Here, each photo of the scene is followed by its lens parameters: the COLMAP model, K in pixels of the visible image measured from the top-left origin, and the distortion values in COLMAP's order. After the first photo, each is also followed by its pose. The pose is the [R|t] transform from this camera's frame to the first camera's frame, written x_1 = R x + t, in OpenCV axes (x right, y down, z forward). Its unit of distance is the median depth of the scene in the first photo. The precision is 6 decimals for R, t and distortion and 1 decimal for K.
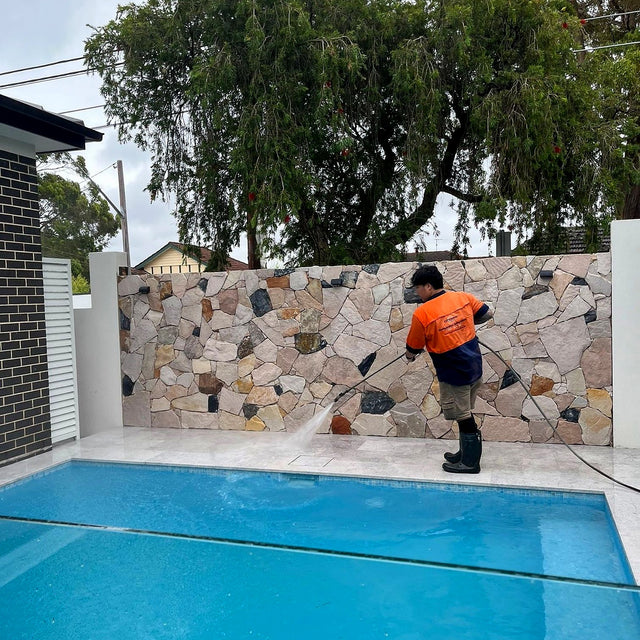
lens RADIAL K [[622.6, 0, 336.6], [0, 622.6, 327.0], [0, 0, 1]] dist [0.056806, -0.055797]
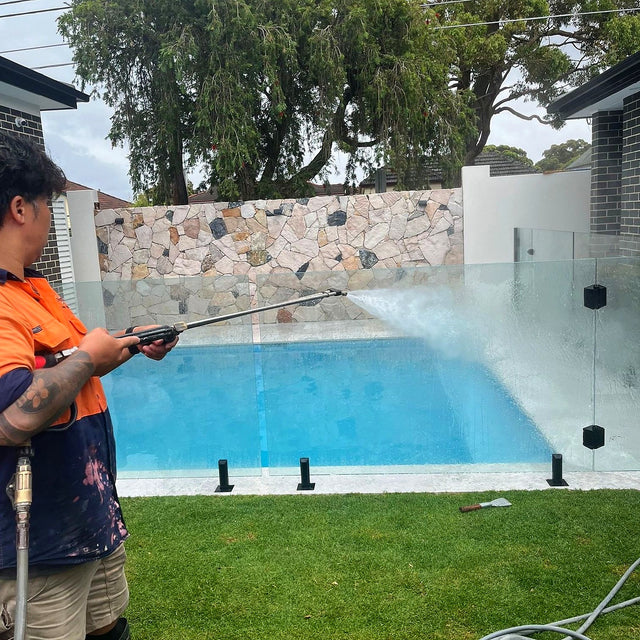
lens RADIAL K [[622.6, 0, 336.6], [0, 622.6, 327.0], [0, 0, 1]] dist [0.056806, -0.055797]
pose [[0.967188, -0.067477, 0.244939, -0.219426], [0.039227, 0.992186, 0.118440, 0.021215], [-0.251017, -0.104945, 0.962277, -0.364169]]
